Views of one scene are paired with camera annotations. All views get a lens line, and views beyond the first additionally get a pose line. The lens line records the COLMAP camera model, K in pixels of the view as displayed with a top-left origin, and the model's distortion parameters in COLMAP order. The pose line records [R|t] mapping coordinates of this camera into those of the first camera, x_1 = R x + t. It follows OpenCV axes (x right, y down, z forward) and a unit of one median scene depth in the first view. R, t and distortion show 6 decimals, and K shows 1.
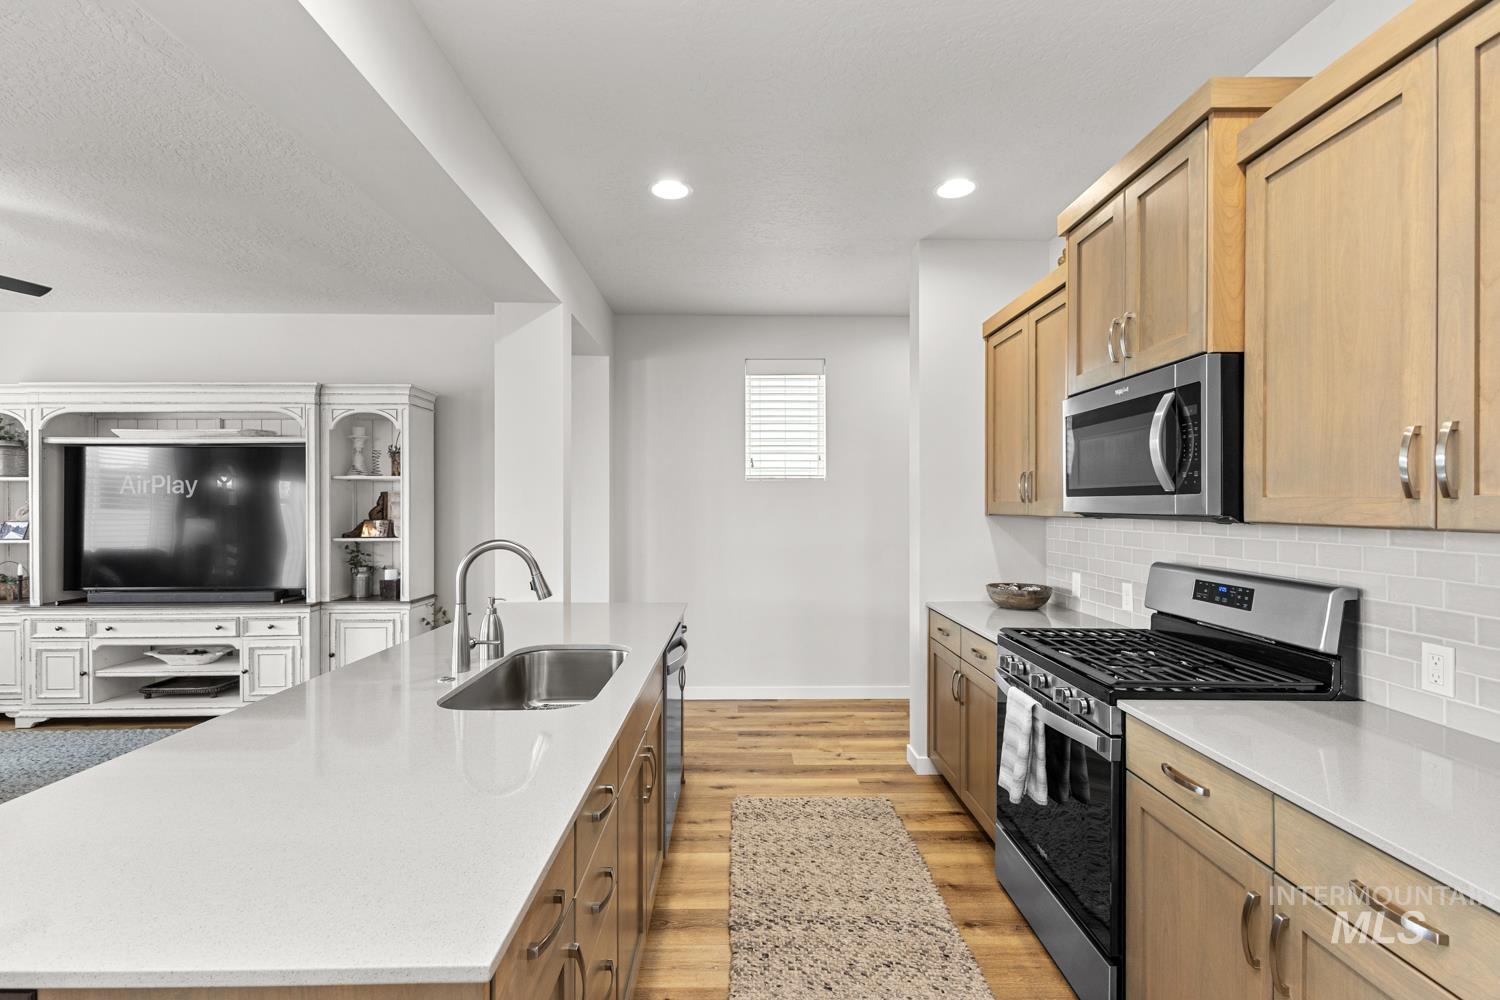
lens RADIAL K [[657.8, 0, 763.4], [0, 657.8, 506.4], [0, 0, 1]] dist [0.000256, 0.000169]
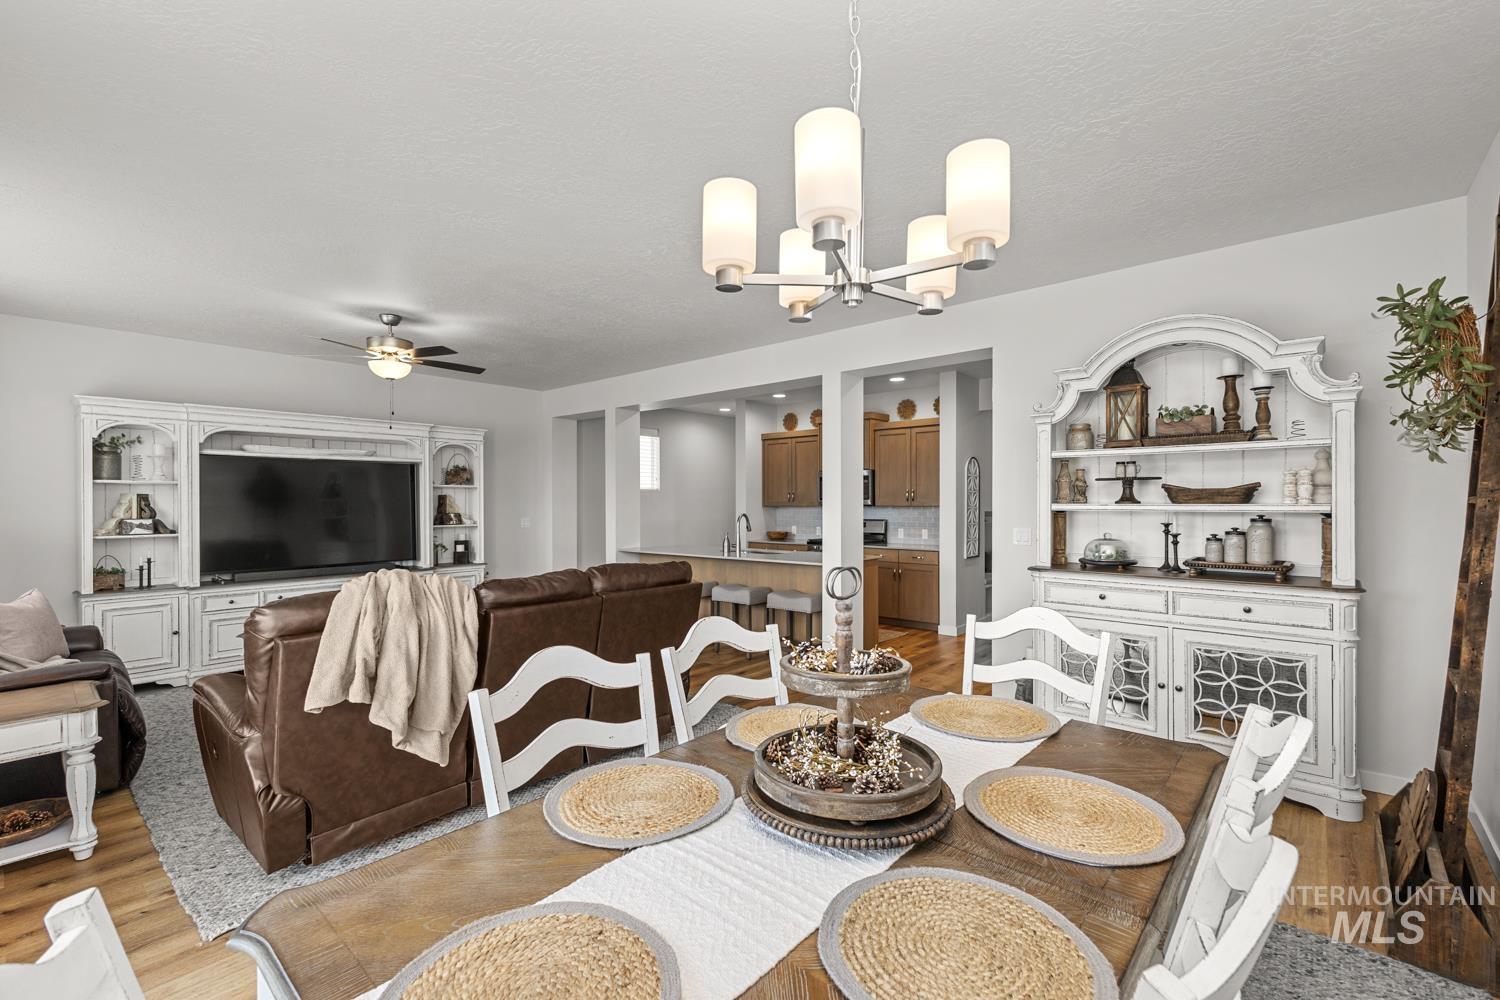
lens RADIAL K [[651.8, 0, 750.0], [0, 651.8, 500.0], [0, 0, 1]] dist [0.016661, 0.000158]
pose [[0.671100, 0.001605, 0.741365, -1.319204], [0.004126, 0.999974, -0.005900, 0.001264], [-0.741356, 0.007019, 0.671076, -0.585844]]
